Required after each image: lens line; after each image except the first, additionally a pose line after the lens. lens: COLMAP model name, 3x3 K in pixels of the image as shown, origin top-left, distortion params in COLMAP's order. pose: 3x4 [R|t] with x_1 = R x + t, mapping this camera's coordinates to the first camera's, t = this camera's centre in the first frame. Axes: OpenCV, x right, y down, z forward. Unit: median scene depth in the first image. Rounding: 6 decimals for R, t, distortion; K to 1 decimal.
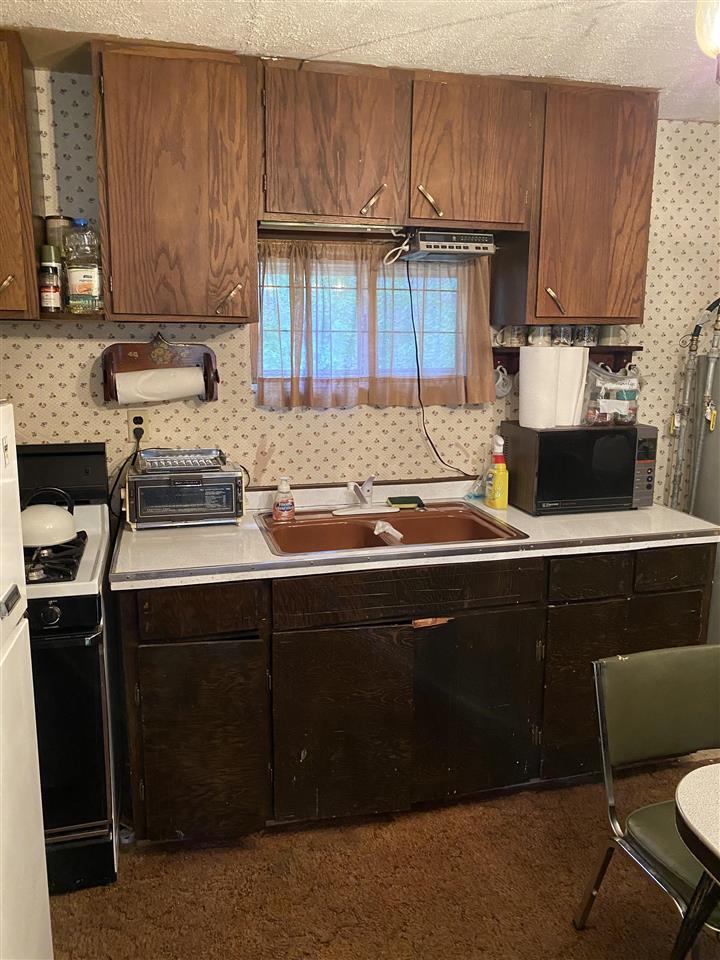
lens RADIAL K [[737.2, 0, 360.0], [0, 737.2, 480.0], [0, 0, 1]] dist [0.006391, -0.004103]
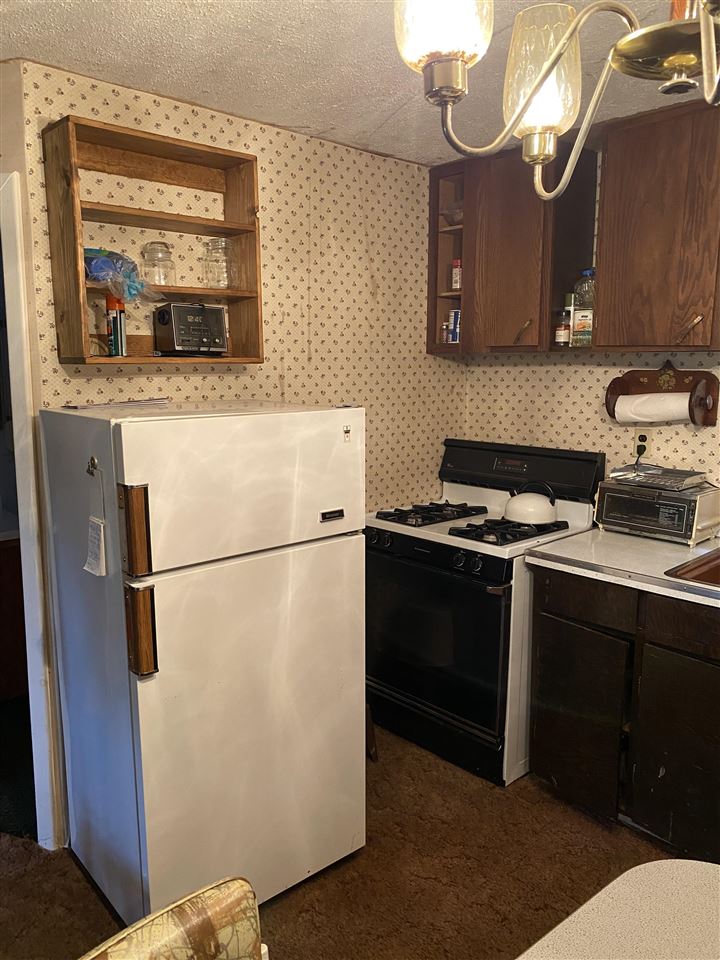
lens RADIAL K [[734.3, 0, 359.7], [0, 734.3, 494.6], [0, 0, 1]] dist [-0.006397, -0.007040]
pose [[0.470690, 0.155835, -0.868427, 0.544265], [-0.161985, 0.982811, 0.088564, -0.028892], [0.867301, 0.098986, 0.487843, 0.098662]]
